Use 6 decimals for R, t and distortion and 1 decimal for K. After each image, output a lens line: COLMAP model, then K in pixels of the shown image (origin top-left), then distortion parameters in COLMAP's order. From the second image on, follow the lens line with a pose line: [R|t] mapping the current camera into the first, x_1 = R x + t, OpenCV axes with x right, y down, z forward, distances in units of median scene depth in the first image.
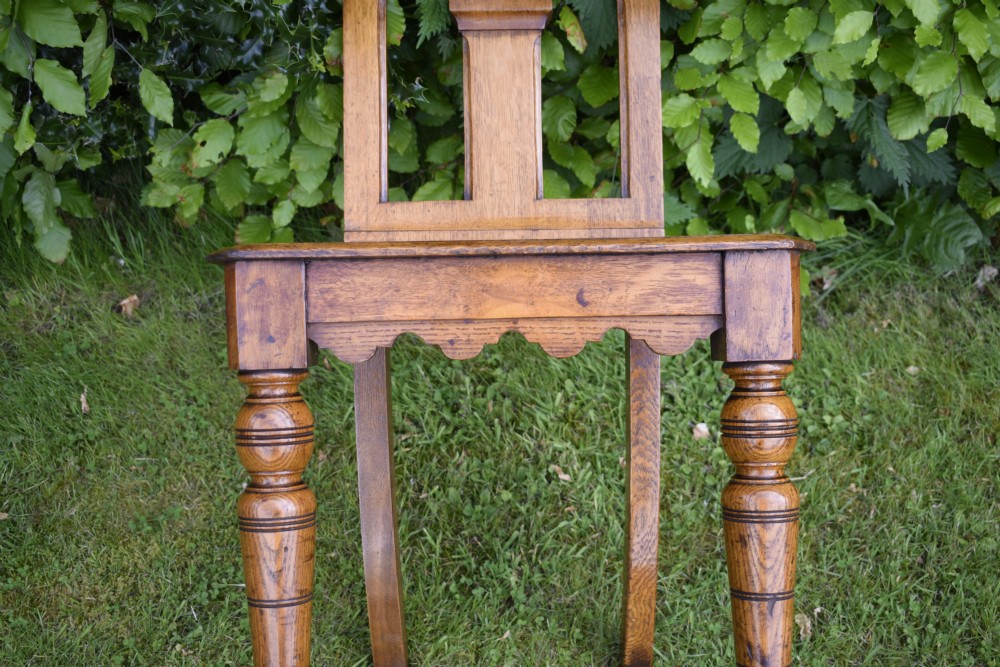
lens RADIAL K [[1147.1, 0, 498.2], [0, 1147.1, 332.0], [0, 0, 1]] dist [0.015733, 0.000000]
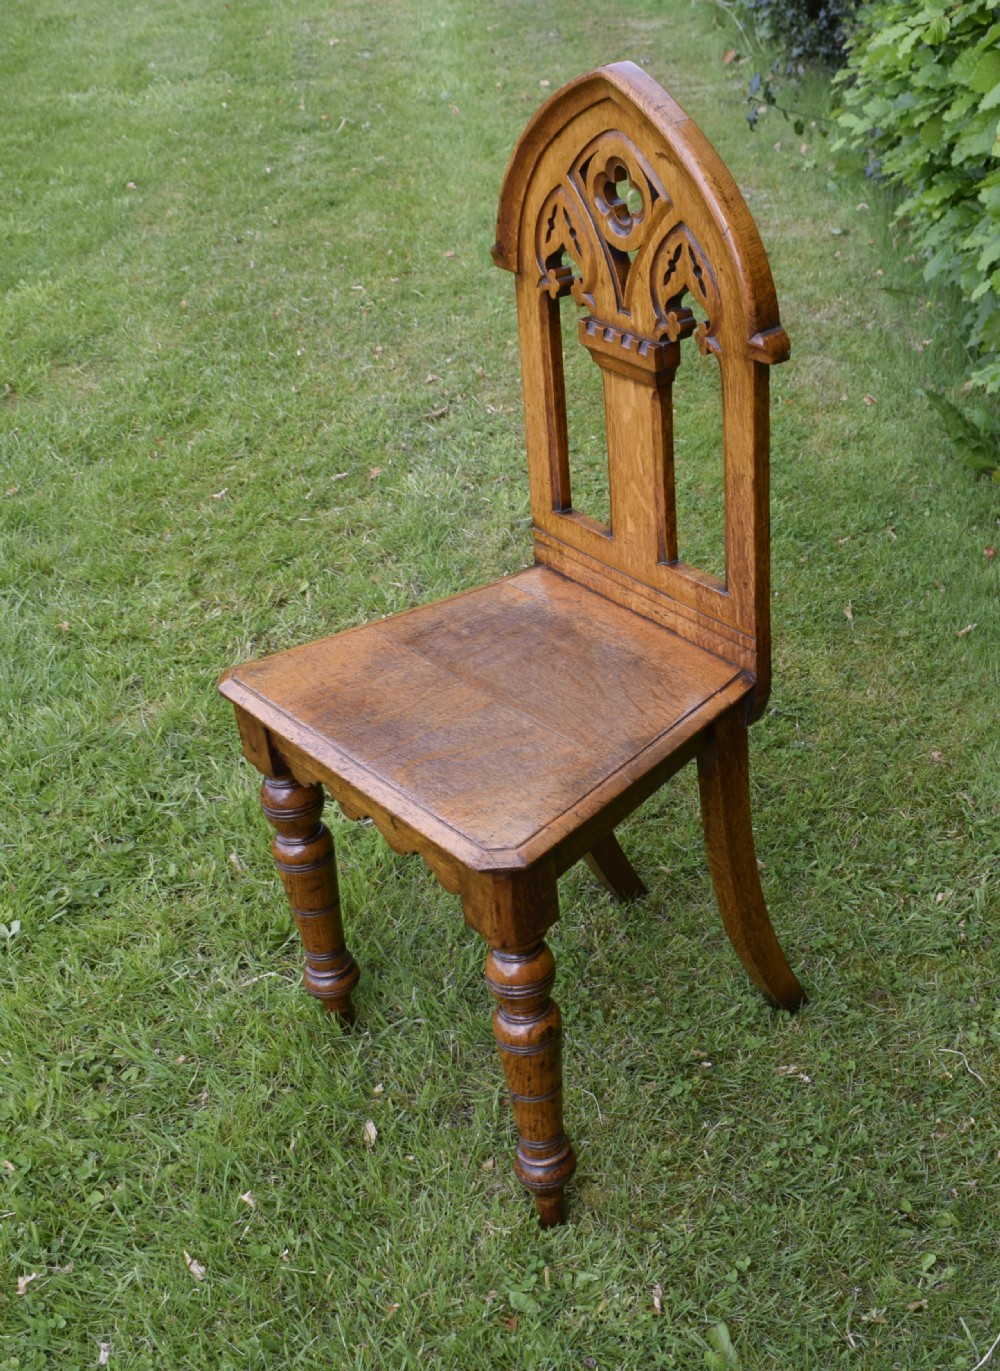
lens RADIAL K [[1908.6, 0, 676.0], [0, 1908.6, 704.0], [0, 0, 1]] dist [-0.027210, 0.000000]
pose [[0.670903, 0.369639, -0.642850, 1.447321], [0.049324, 0.842742, 0.536053, -1.139342], [0.739903, -0.391348, 0.547166, 0.202399]]
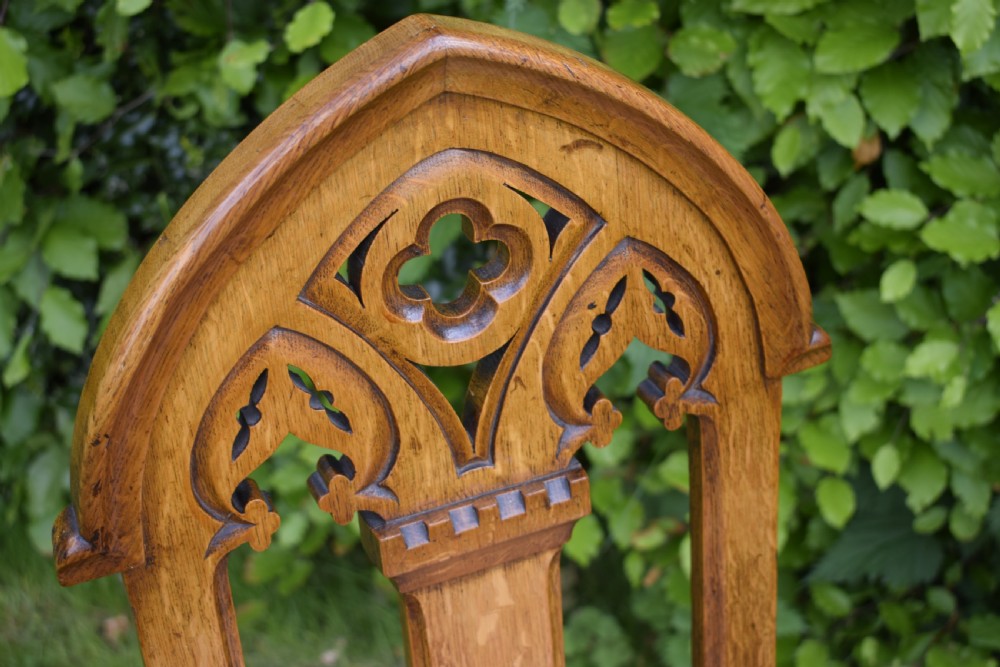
lens RADIAL K [[1638.0, 0, 499.9], [0, 1638.0, 333.8], [0, 0, 1]] dist [-0.032195, 0.000000]
pose [[0.912246, -0.247165, 0.326676, -0.256474], [0.041901, 0.849582, 0.525790, -0.957164], [-0.407495, -0.465962, 0.785383, 0.724366]]
